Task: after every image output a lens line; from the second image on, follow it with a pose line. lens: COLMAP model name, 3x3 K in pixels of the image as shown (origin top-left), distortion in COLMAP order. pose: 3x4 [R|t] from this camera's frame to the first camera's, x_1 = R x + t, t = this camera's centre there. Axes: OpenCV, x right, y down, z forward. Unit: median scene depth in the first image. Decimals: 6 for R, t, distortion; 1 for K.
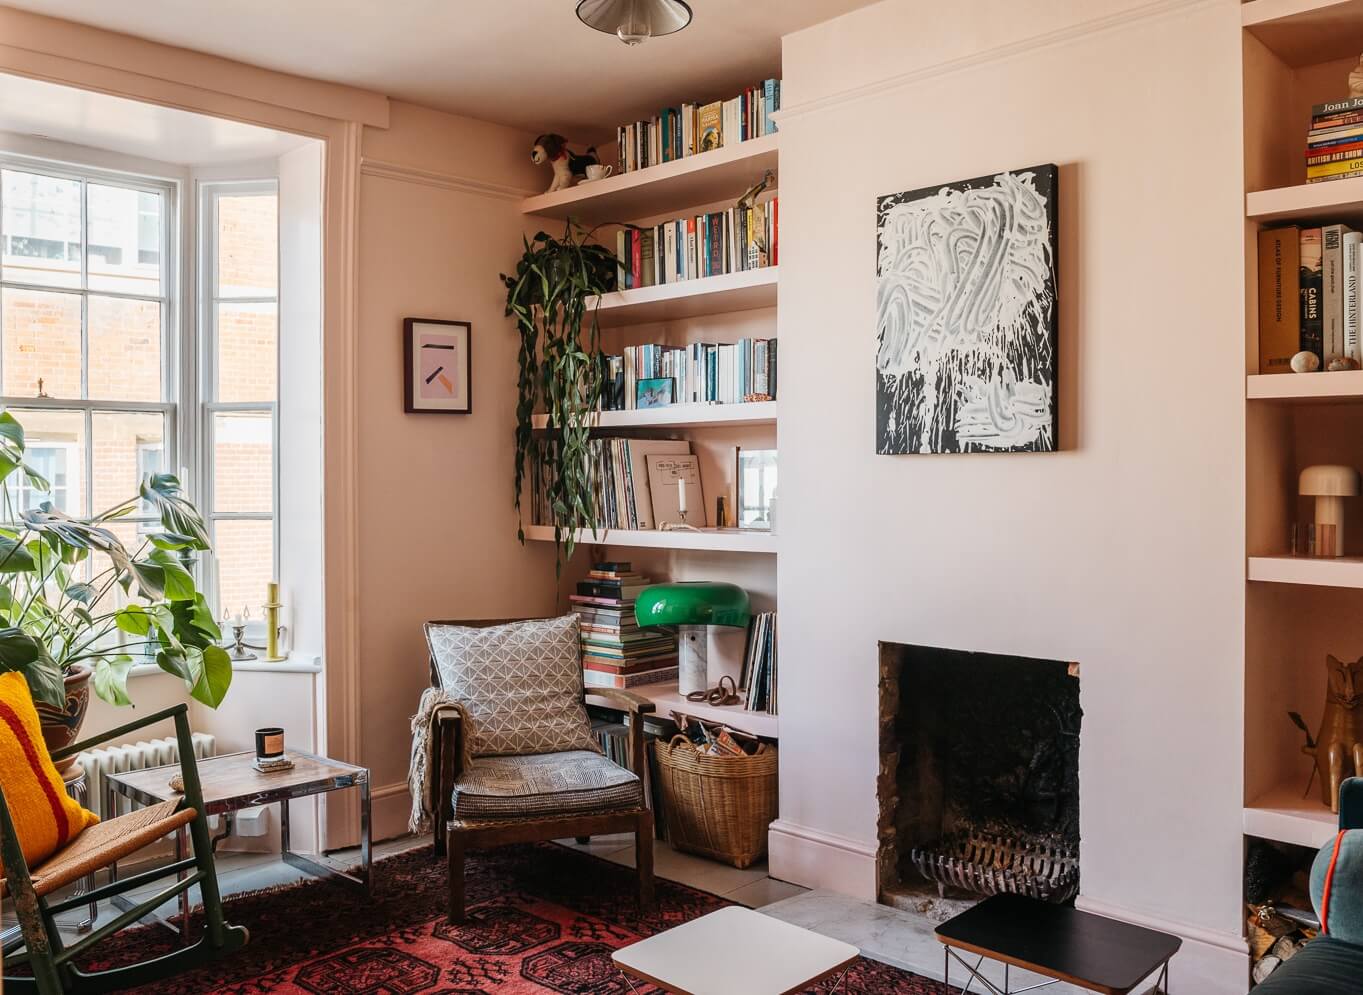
lens RADIAL K [[1156.7, 0, 681.5], [0, 1156.7, 497.5], [0, 0, 1]] dist [-0.007190, -0.011697]
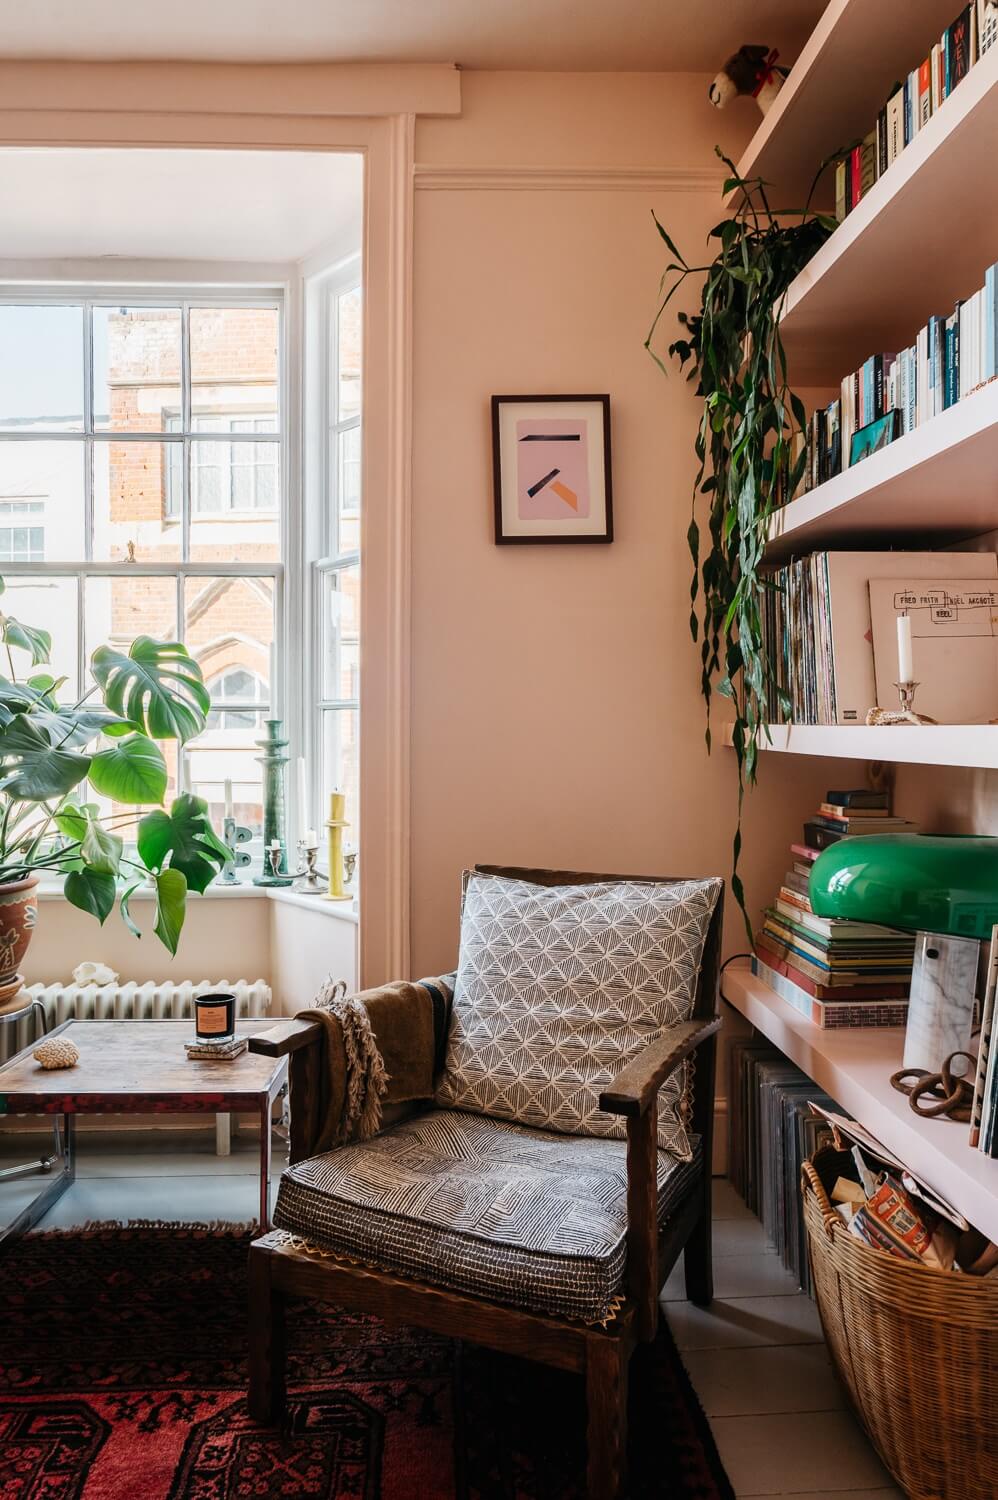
lens RADIAL K [[1057.1, 0, 499.0], [0, 1057.1, 750.0], [0, 0, 1]] dist [-0.034017, 0.002462]
pose [[0.723515, 0.018006, -0.690073, 0.212308], [-0.009399, 0.999824, 0.016234, 0.039854], [0.690244, -0.005260, 0.723557, 0.683582]]
